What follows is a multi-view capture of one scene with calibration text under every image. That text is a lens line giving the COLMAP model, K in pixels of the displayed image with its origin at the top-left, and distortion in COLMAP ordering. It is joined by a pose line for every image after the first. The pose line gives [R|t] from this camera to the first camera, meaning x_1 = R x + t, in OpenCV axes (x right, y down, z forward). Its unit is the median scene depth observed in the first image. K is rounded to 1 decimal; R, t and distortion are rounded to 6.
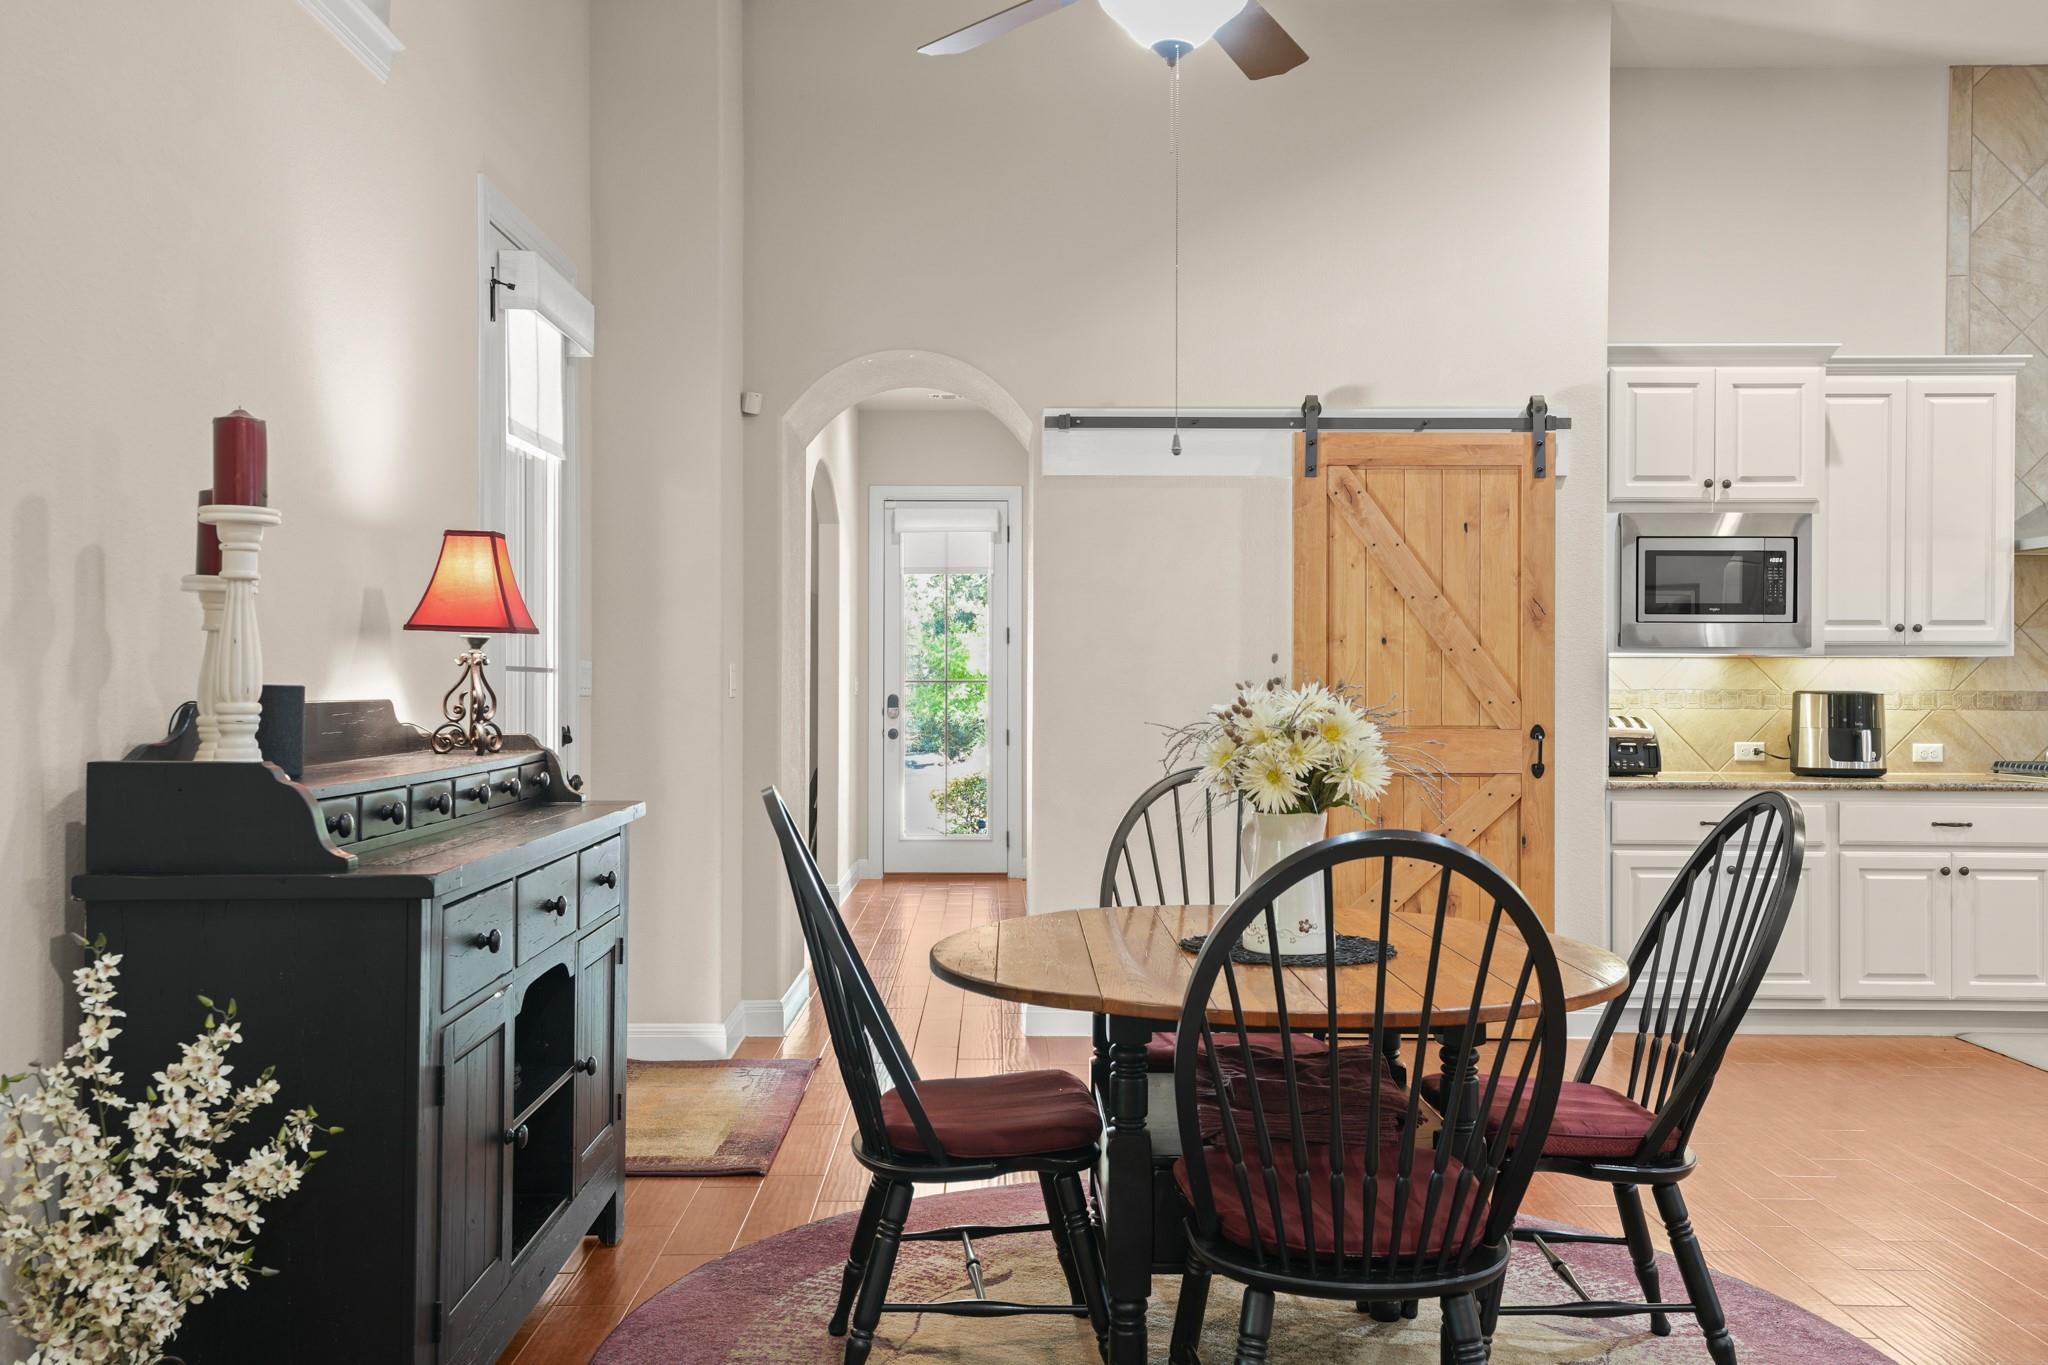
lens RADIAL K [[1700.1, 0, 1024.0], [0, 1700.1, 682.5], [0, 0, 1]] dist [0.049218, 0.001438]
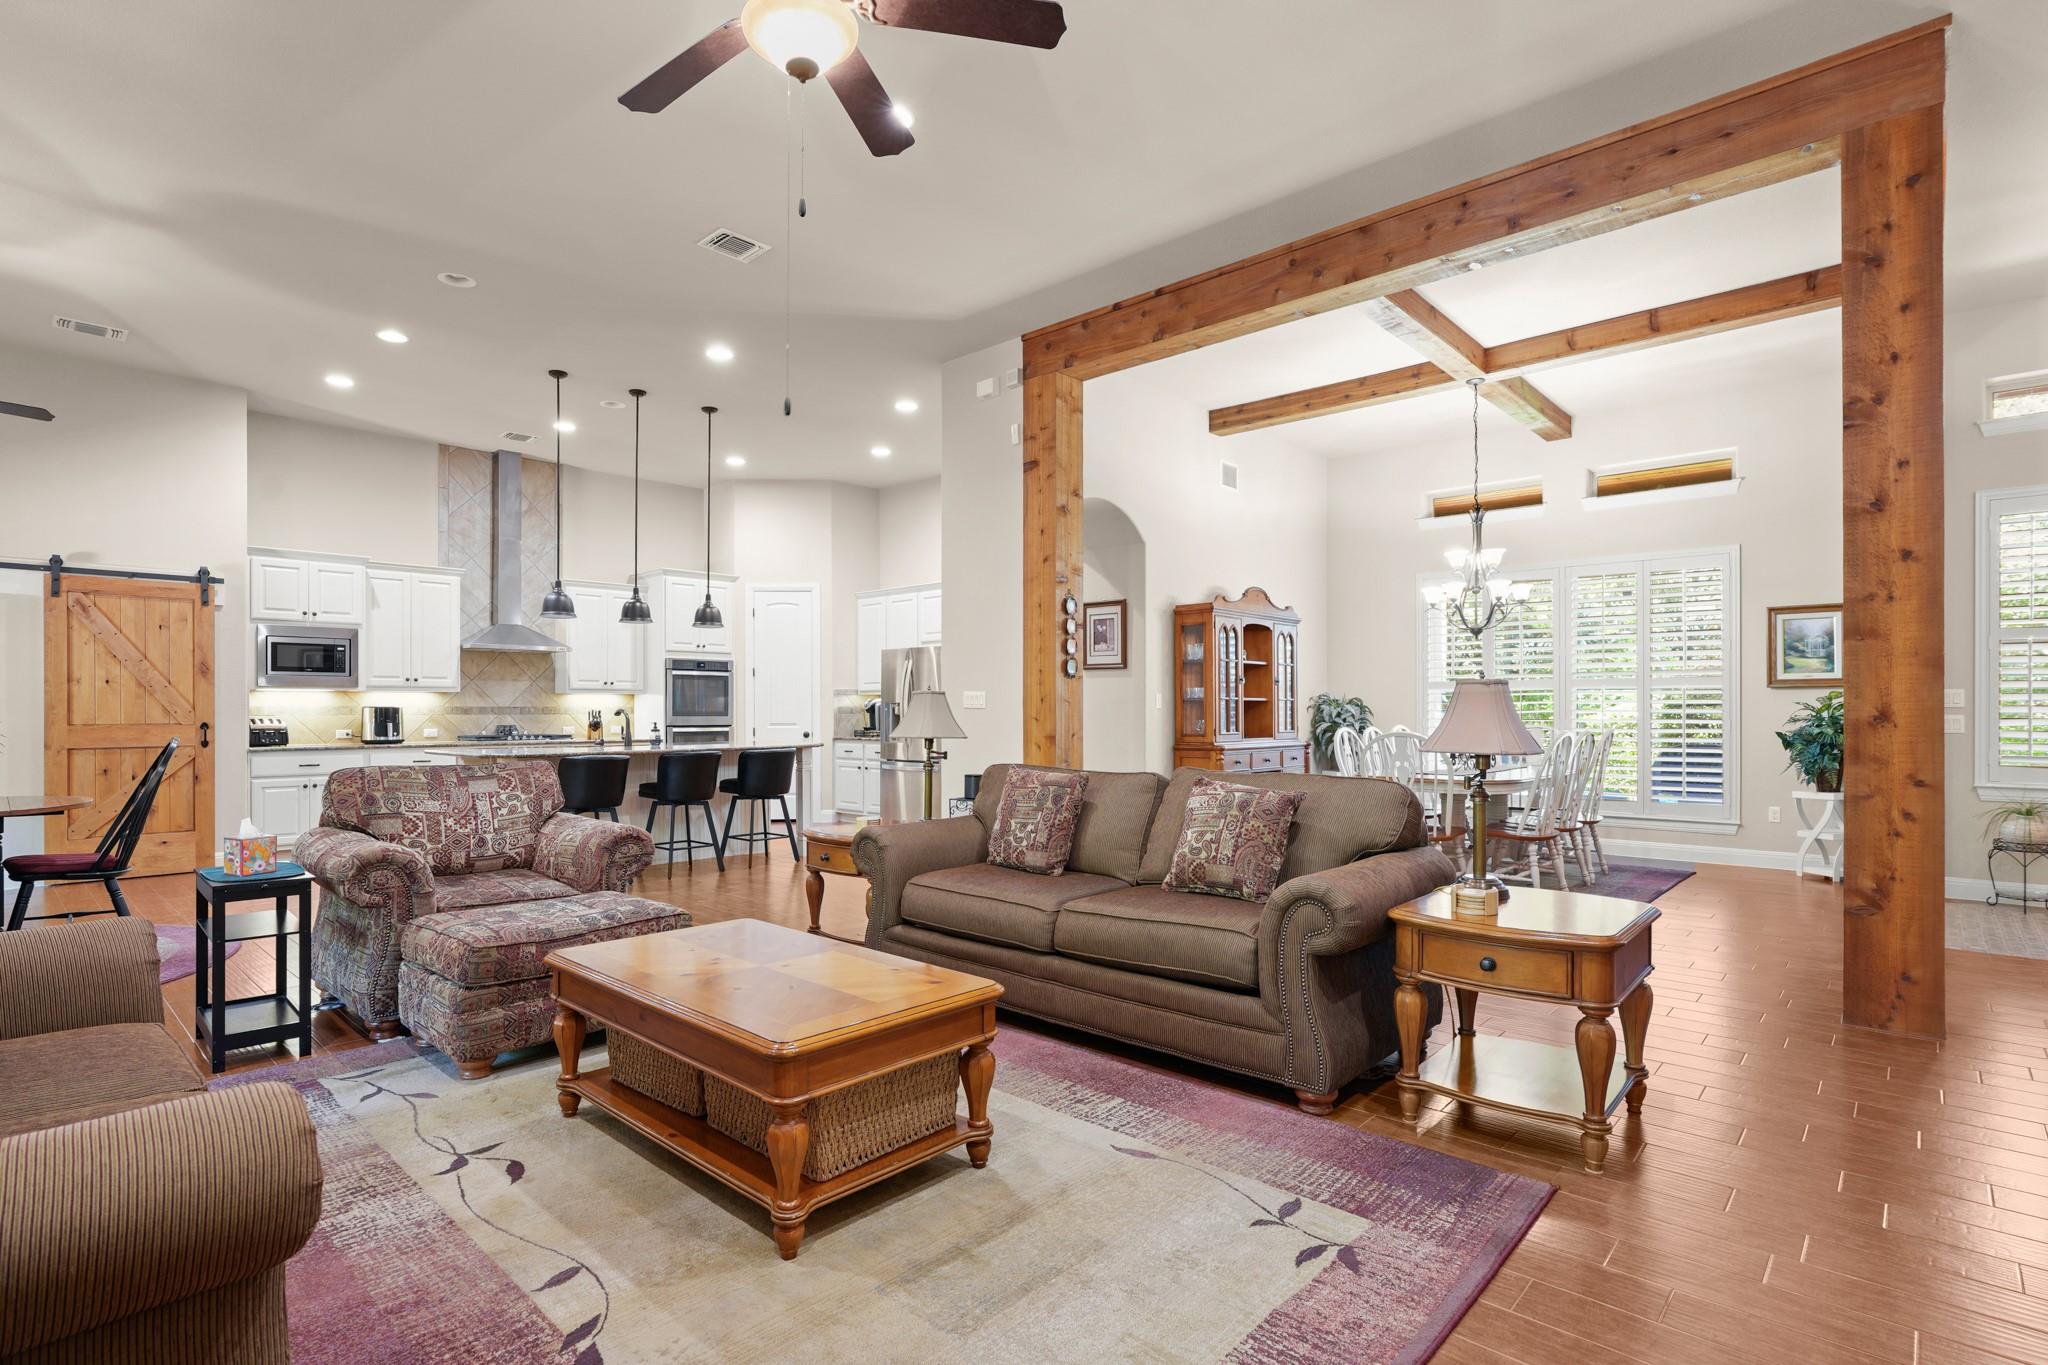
lens RADIAL K [[993.1, 0, 1025.4], [0, 993.1, 701.7], [0, 0, 1]] dist [-0.013864, 0.002291]
pose [[0.680750, -0.000015, 0.732516, 0.097721], [0.005126, 0.999976, -0.004743, 0.009691], [-0.732498, 0.006983, 0.680733, -0.553680]]
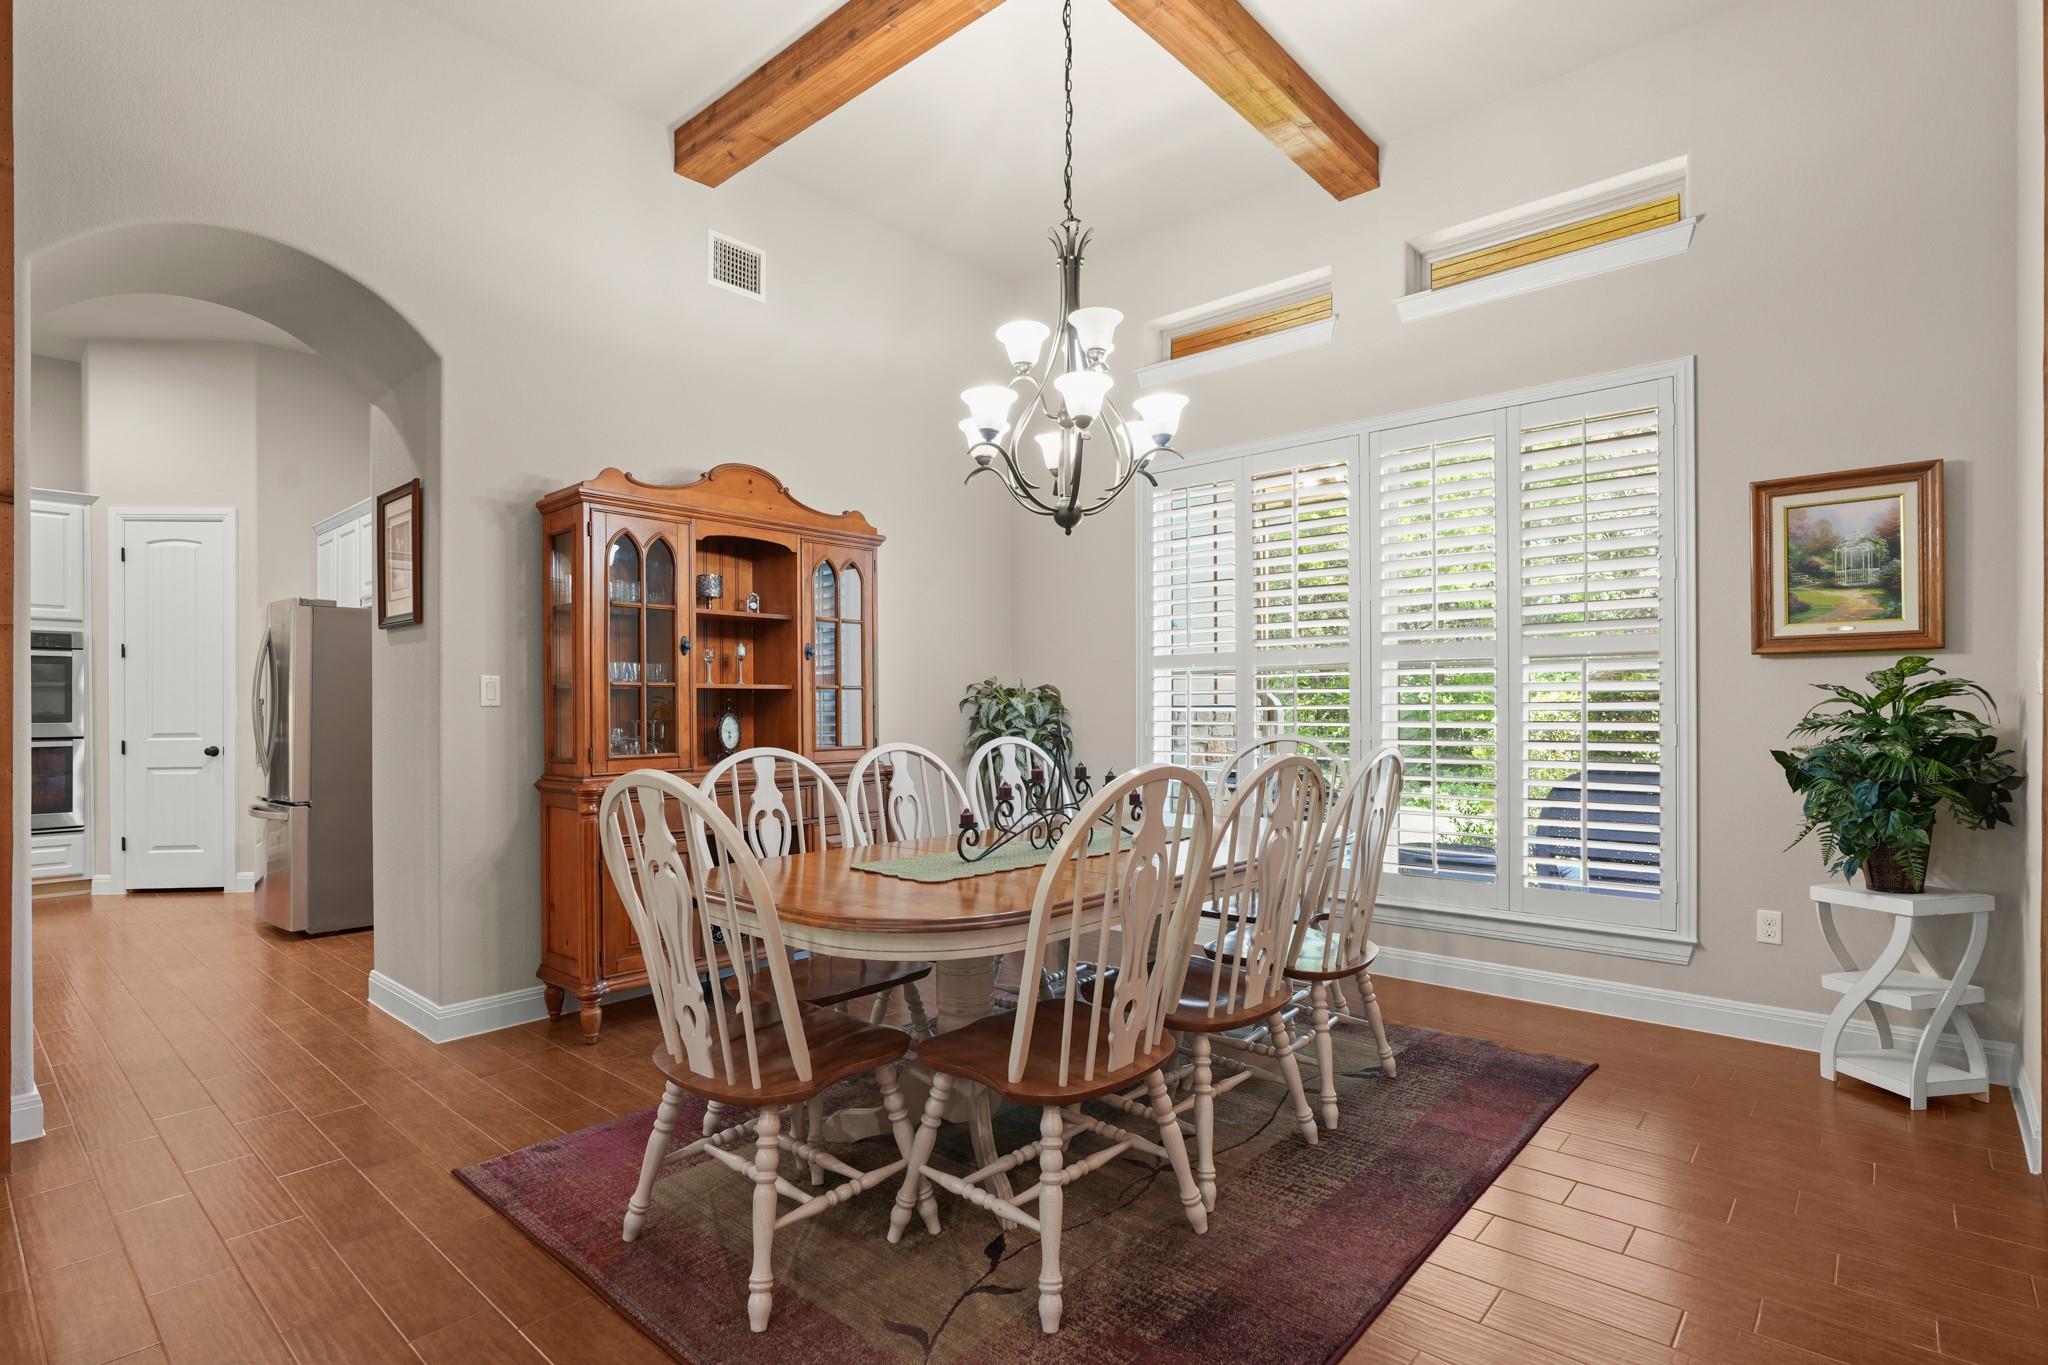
lens RADIAL K [[993.1, 0, 1025.4], [0, 993.1, 701.7], [0, 0, 1]] dist [-0.013864, 0.002291]
pose [[0.668190, -0.005177, 0.743973, 0.894126], [0.010187, 0.999946, -0.002191, 0.015108], [-0.743921, 0.009043, 0.668206, -0.465371]]
